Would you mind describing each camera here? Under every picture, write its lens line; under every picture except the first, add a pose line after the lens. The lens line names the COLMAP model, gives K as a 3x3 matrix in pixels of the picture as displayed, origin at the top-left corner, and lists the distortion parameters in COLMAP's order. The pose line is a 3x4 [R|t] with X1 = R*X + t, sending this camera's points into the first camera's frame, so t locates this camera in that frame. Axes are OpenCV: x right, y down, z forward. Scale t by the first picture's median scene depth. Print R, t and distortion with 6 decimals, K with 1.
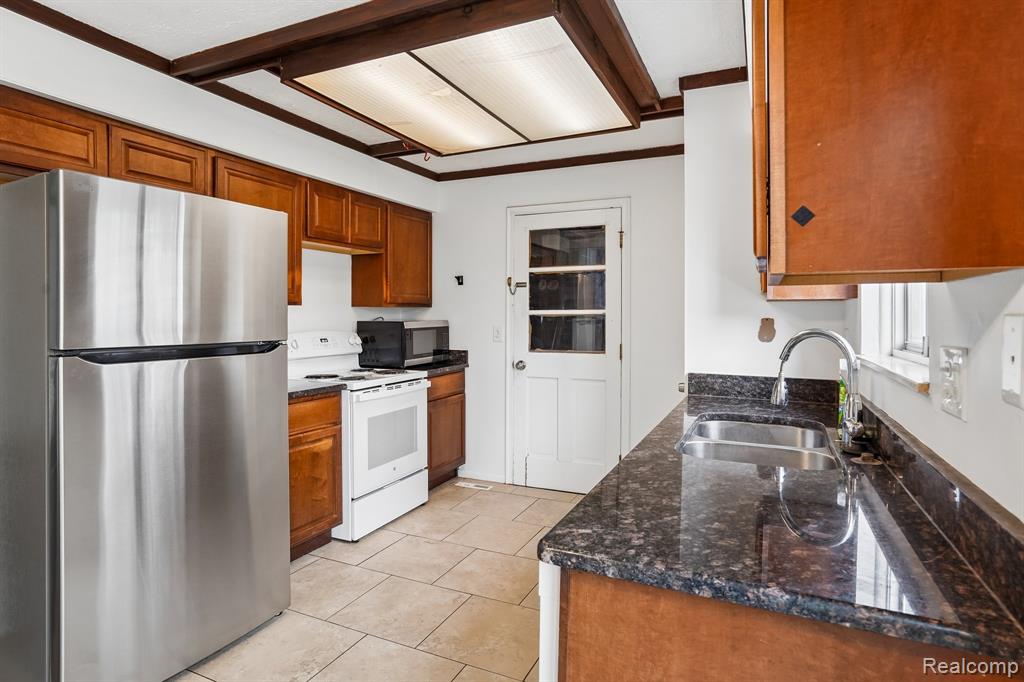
lens RADIAL K [[544.1, 0, 515.1], [0, 544.1, 328.6], [0, 0, 1]] dist [-0.003391, 0.000347]
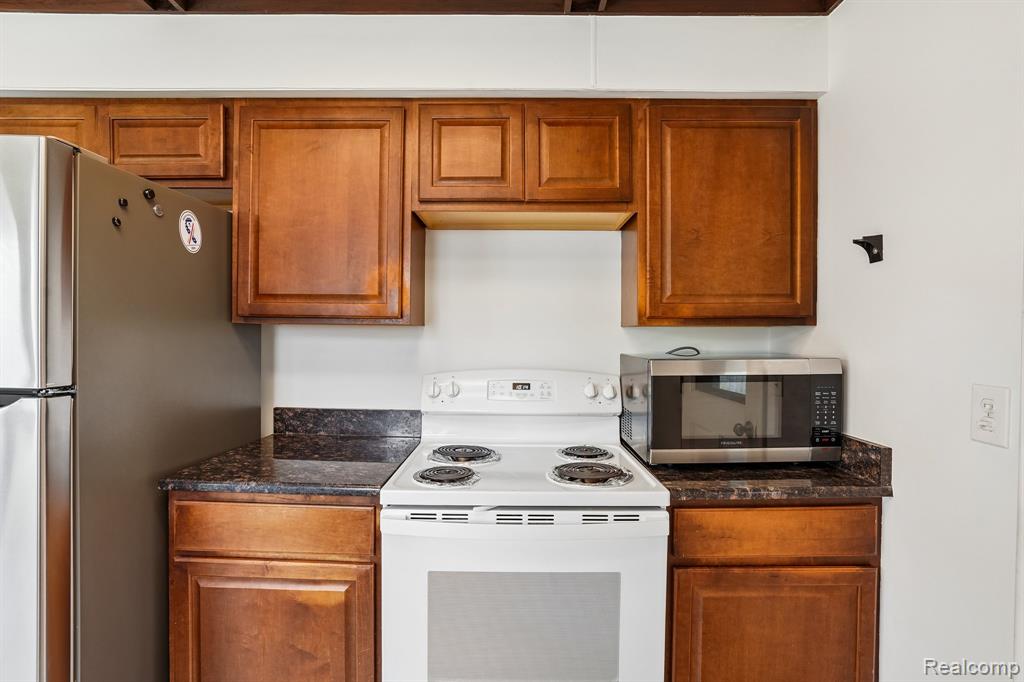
lens RADIAL K [[473.1, 0, 514.8], [0, 473.1, 339.9], [0, 0, 1]] dist [-0.055999, 0.020351]
pose [[0.413007, 0.006426, -0.910705, 0.078797], [-0.033670, 0.999399, -0.008218, -0.018567], [0.910105, 0.034057, 0.412976, 0.668139]]
